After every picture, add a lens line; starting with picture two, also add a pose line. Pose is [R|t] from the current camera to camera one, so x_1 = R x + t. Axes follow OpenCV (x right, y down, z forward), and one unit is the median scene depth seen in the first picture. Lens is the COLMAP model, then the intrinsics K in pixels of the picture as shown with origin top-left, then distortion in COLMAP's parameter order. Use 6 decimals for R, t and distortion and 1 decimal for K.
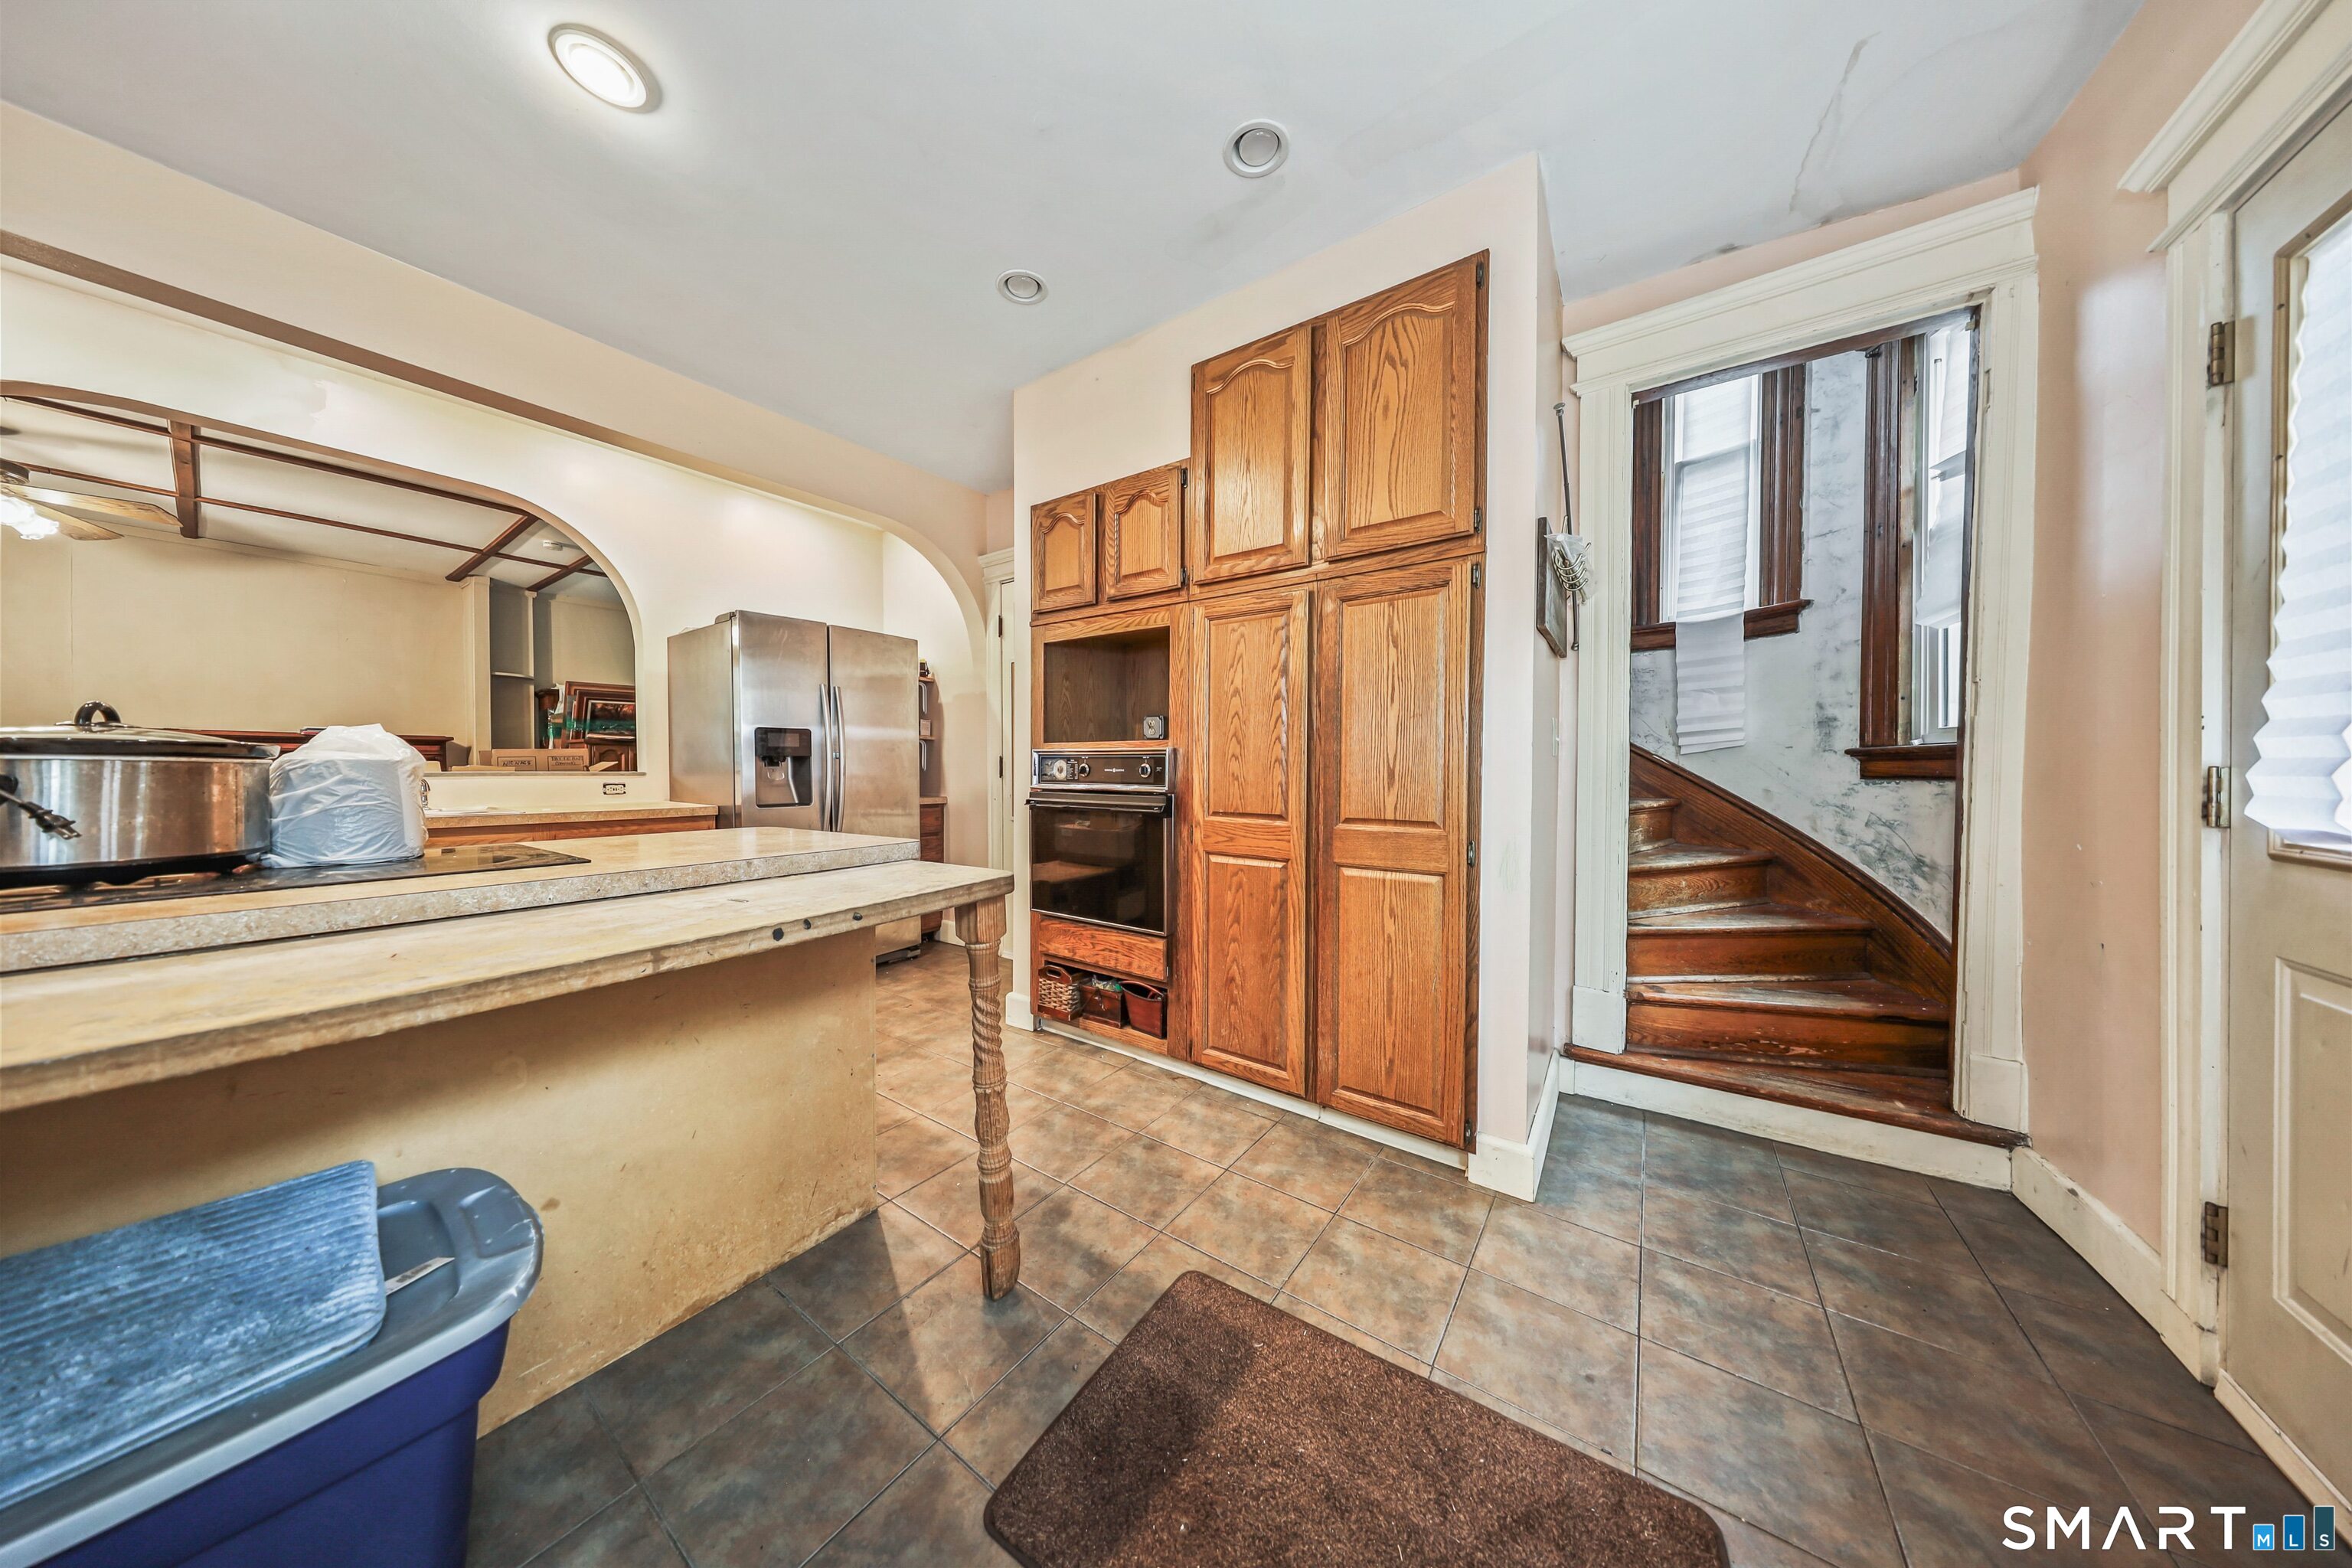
lens RADIAL K [[692.2, 0, 1168.8], [0, 692.2, 752.6], [0, 0, 1]] dist [0.000172, -0.000018]
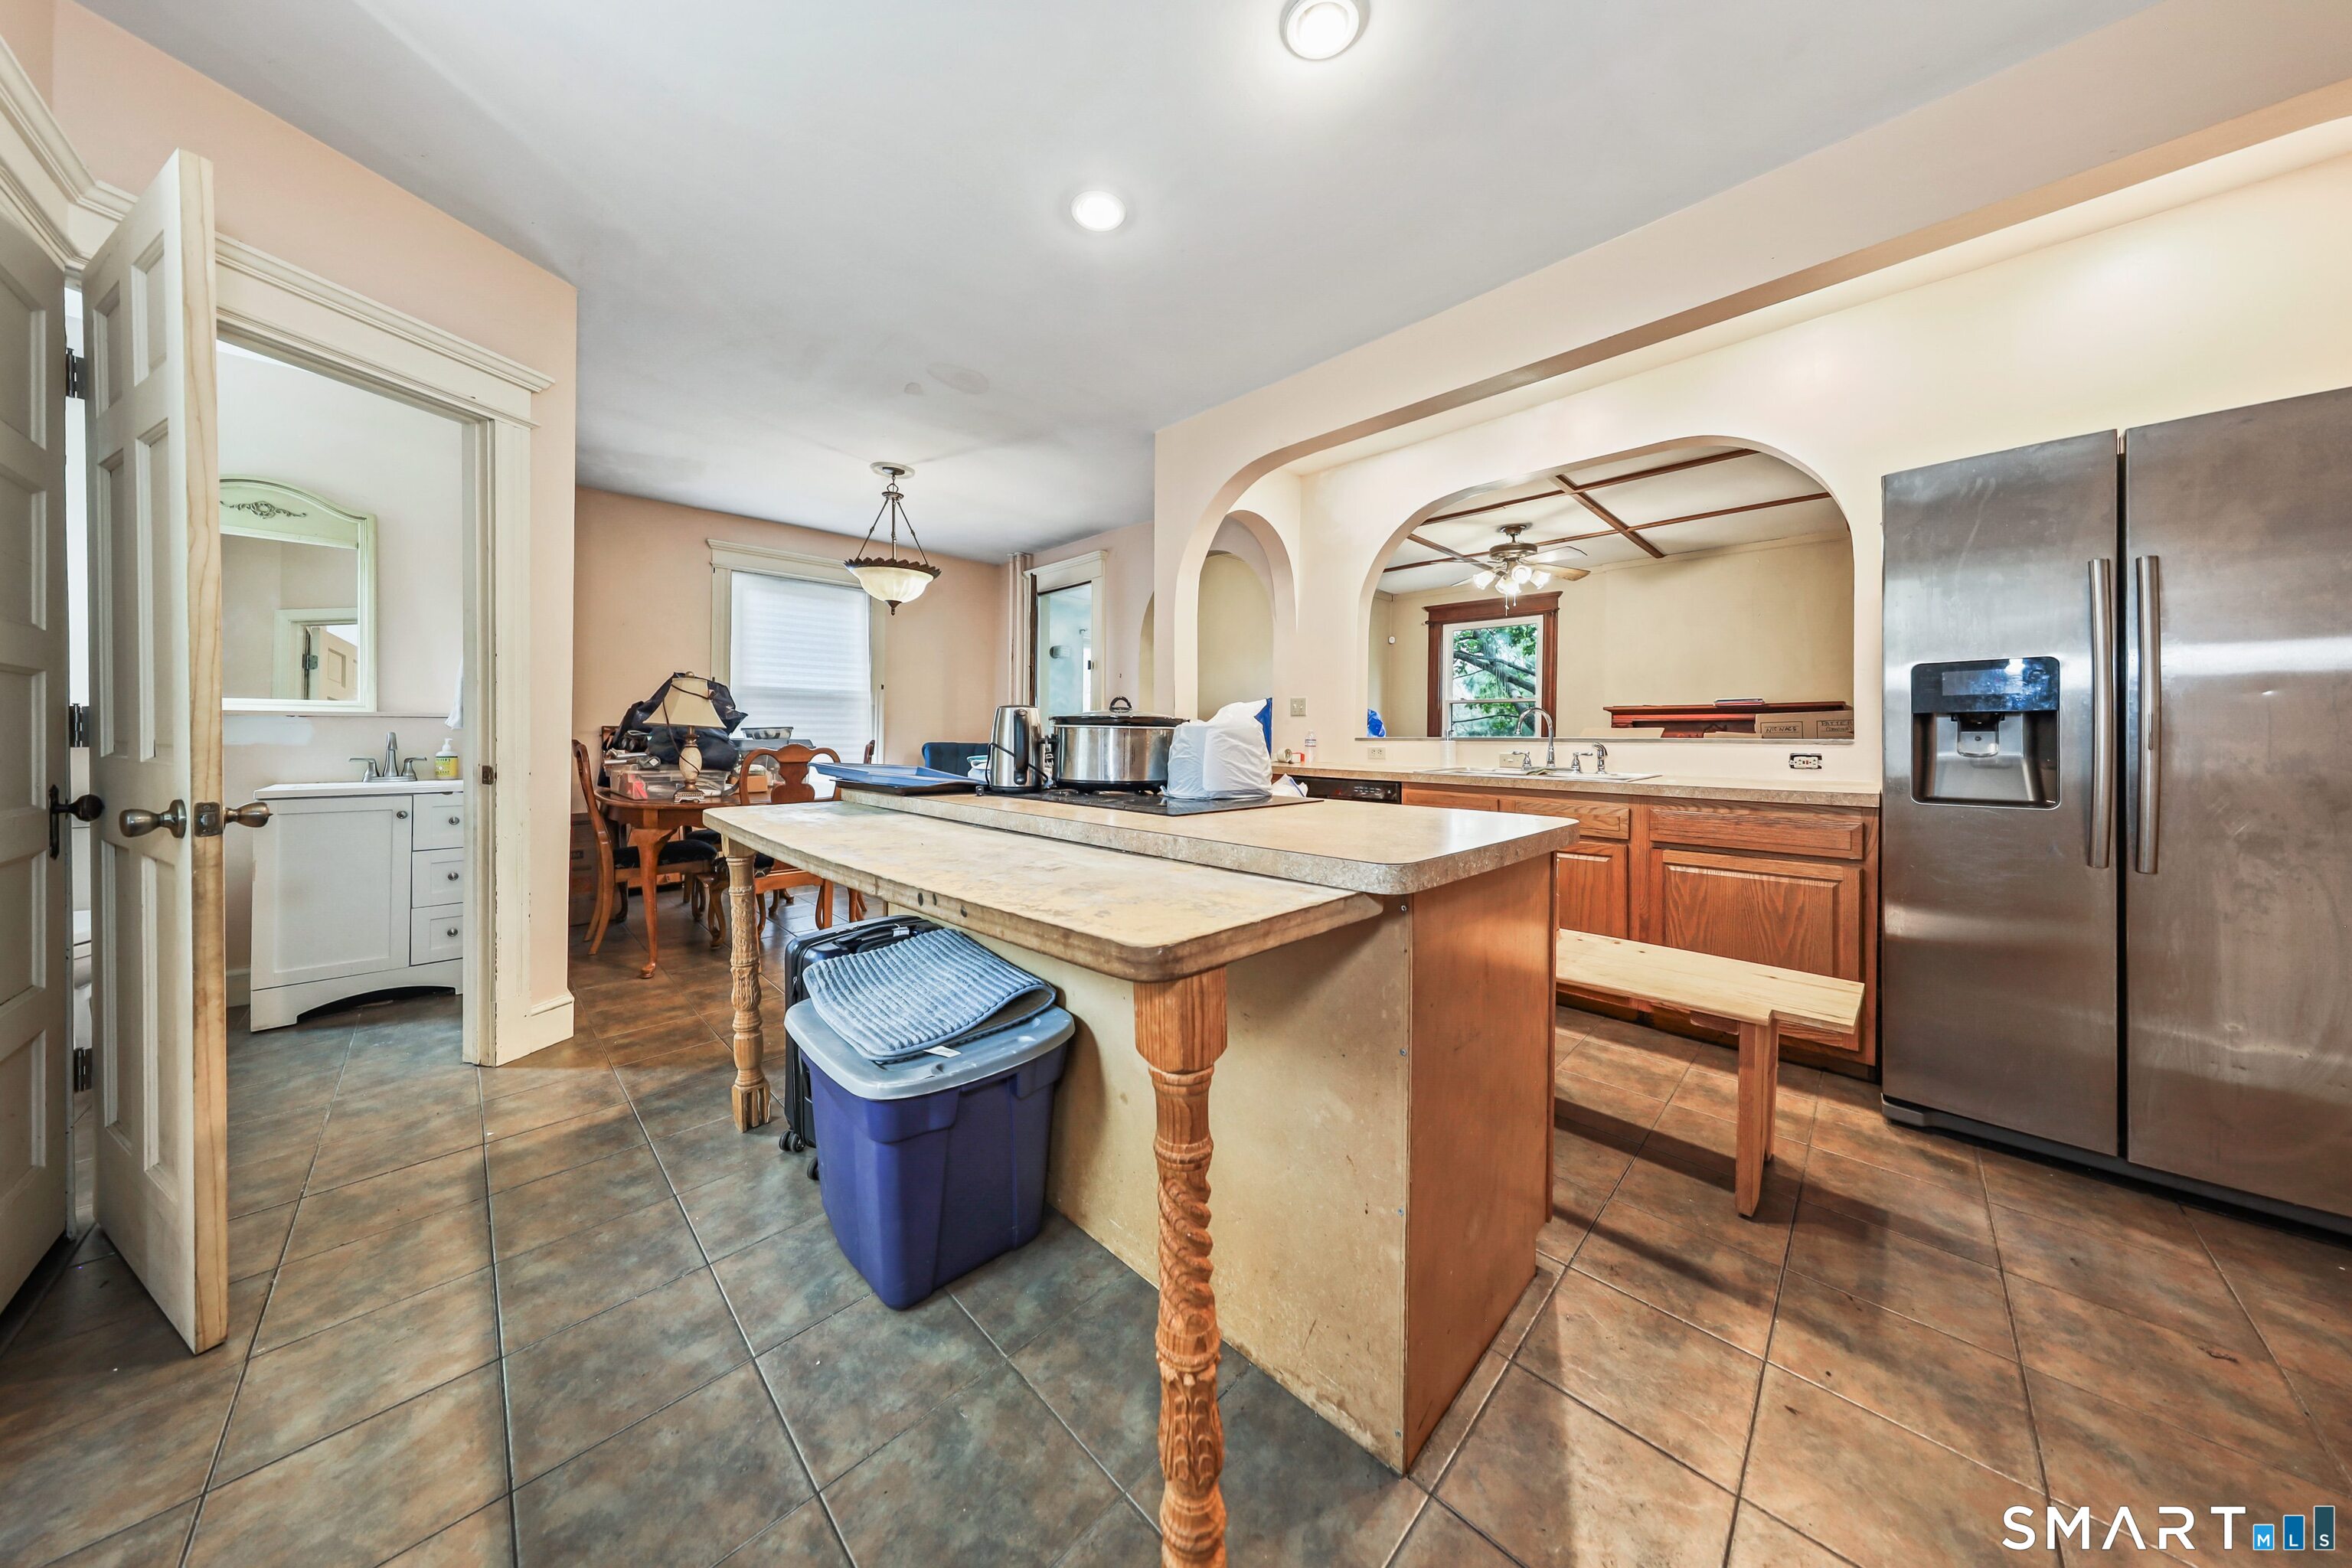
lens RADIAL K [[719.4, 0, 1170.5], [0, 719.4, 730.8], [0, 0, 1]] dist [0.001285, 0.000069]
pose [[-0.173884, -0.002520, -0.984763, 0.141467], [0.017525, 0.999830, -0.005653, 0.013781], [0.984610, -0.018241, -0.173811, 0.589668]]
